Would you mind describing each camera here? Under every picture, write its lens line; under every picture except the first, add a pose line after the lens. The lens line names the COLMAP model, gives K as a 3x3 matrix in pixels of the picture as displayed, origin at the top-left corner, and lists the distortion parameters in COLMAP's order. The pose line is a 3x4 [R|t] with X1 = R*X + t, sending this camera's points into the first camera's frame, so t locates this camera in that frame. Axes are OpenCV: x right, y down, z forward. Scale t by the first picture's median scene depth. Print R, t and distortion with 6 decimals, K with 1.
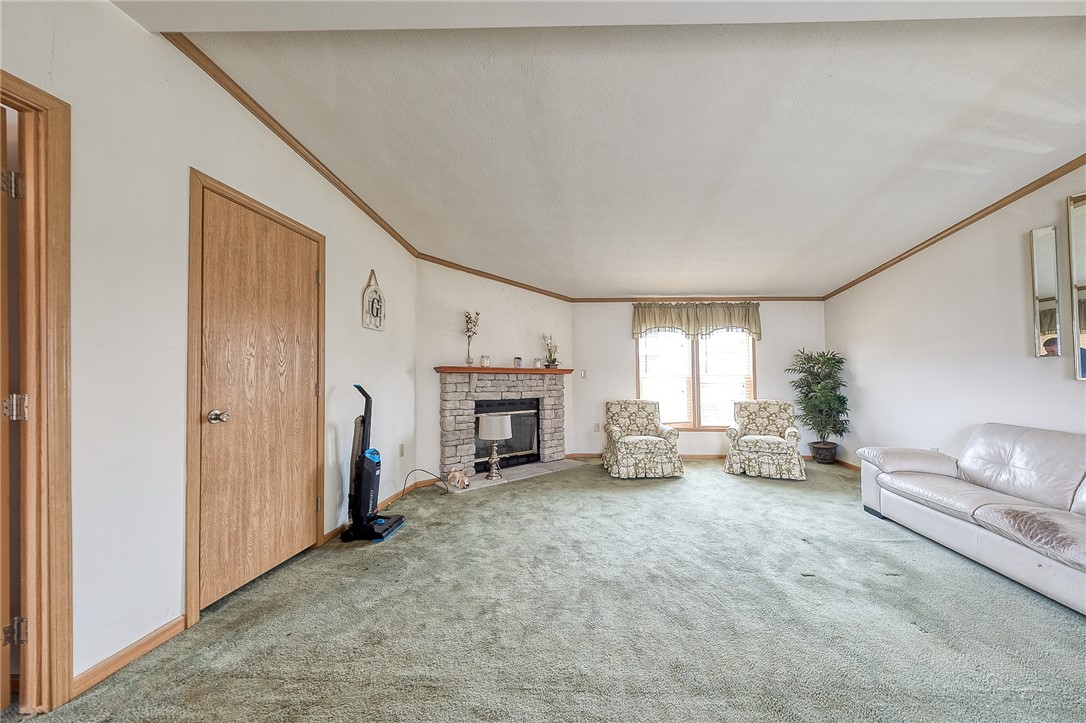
lens RADIAL K [[376.4, 0, 585.7], [0, 376.4, 371.8], [0, 0, 1]] dist [0.007108, -0.003344]
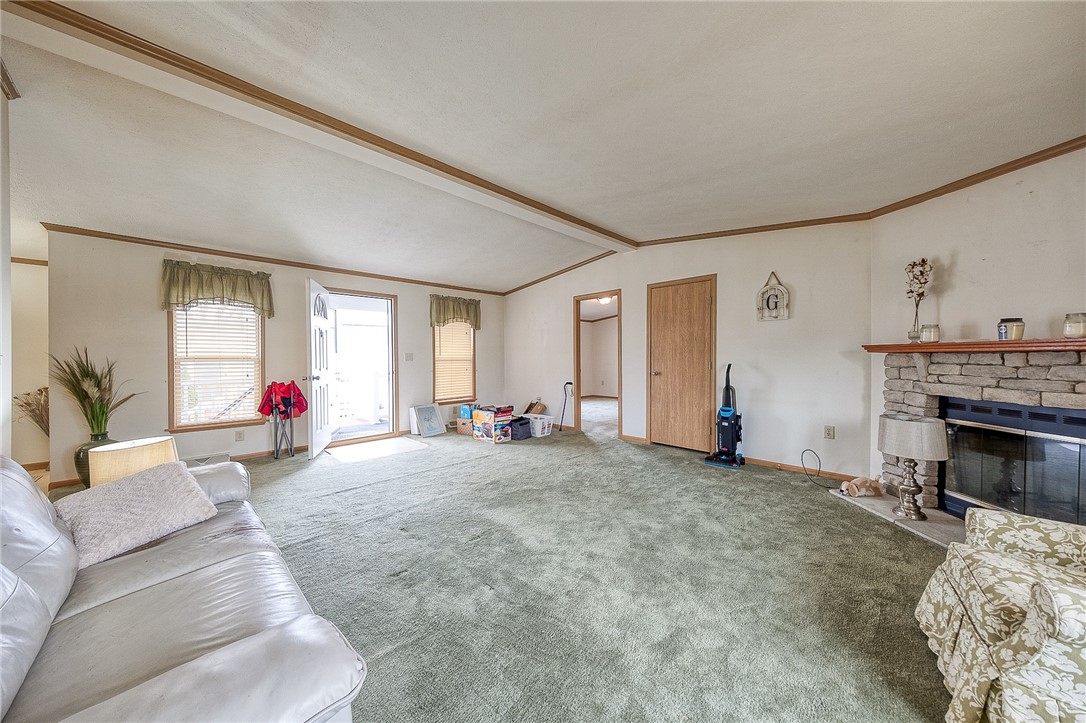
lens RADIAL K [[365.2, 0, 547.7], [0, 365.2, 353.6], [0, 0, 1]] dist [0.002349, -0.000386]
pose [[-0.676045, -0.006751, -0.736830, 0.622395], [0.010951, 0.999756, -0.019207, 0.009963], [0.736779, -0.021054, -0.675806, 0.957866]]
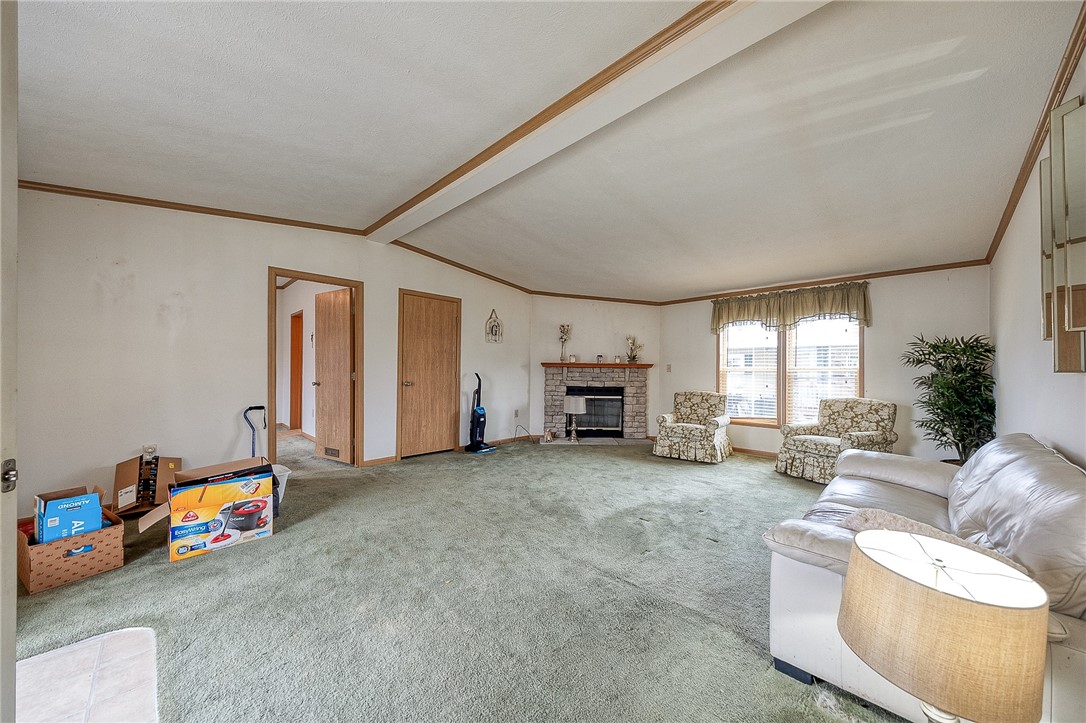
lens RADIAL K [[365.2, 0, 548.9], [0, 365.2, 368.6], [0, 0, 1]] dist [0.002349, -0.000386]
pose [[0.740712, 0.000124, -0.671822, 0.599693], [0.001472, 0.999997, 0.001808, 0.006788], [0.671821, -0.002328, 0.740710, -0.077712]]
